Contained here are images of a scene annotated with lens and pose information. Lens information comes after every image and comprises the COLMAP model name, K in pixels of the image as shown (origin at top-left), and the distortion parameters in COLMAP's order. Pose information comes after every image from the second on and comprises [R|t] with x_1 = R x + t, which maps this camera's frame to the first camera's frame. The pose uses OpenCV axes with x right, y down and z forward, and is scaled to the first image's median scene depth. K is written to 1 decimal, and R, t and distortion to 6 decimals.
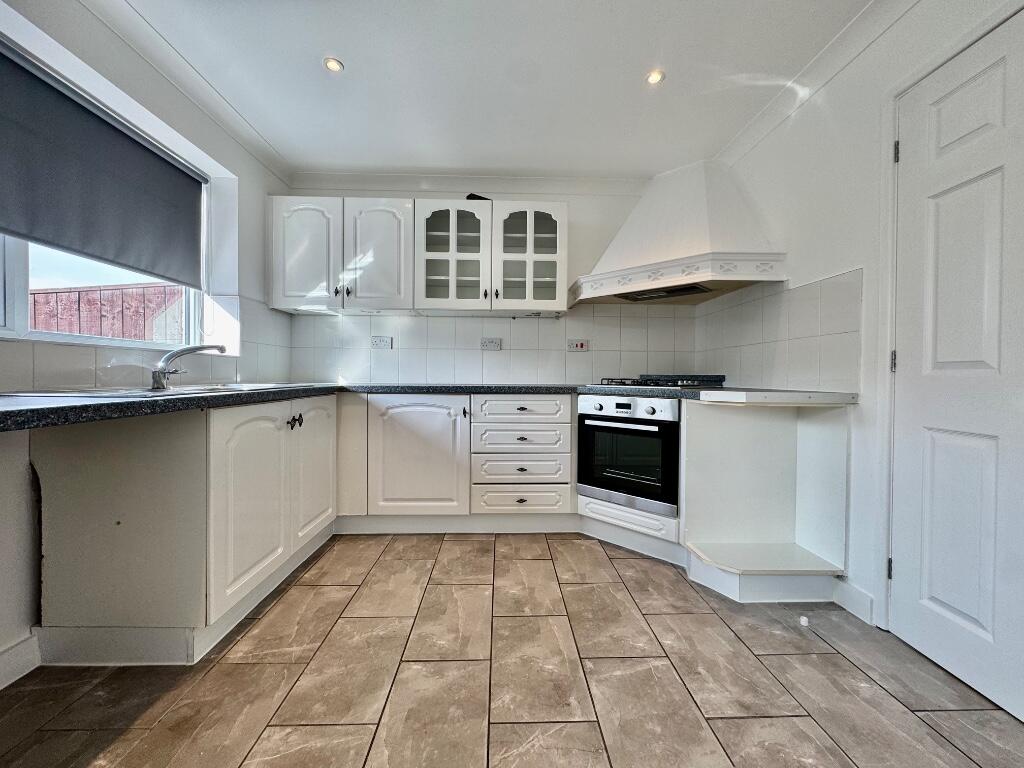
lens RADIAL K [[407.6, 0, 510.9], [0, 407.6, 379.9], [0, 0, 1]] dist [0.000049, -0.000158]
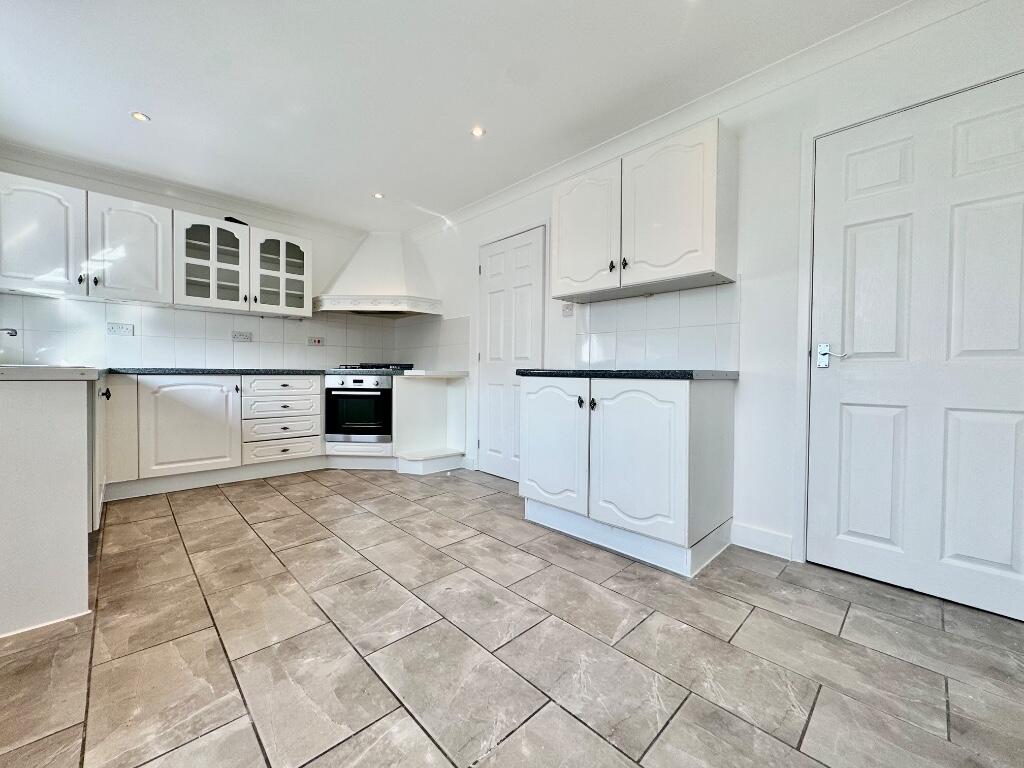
lens RADIAL K [[407.6, 0, 510.9], [0, 407.6, 379.9], [0, 0, 1]] dist [0.000049, -0.000158]
pose [[0.739021, -0.012378, 0.673569, -0.343595], [0.002857, 0.999880, 0.015239, 0.032623], [-0.673676, -0.009338, 0.738968, -0.571299]]
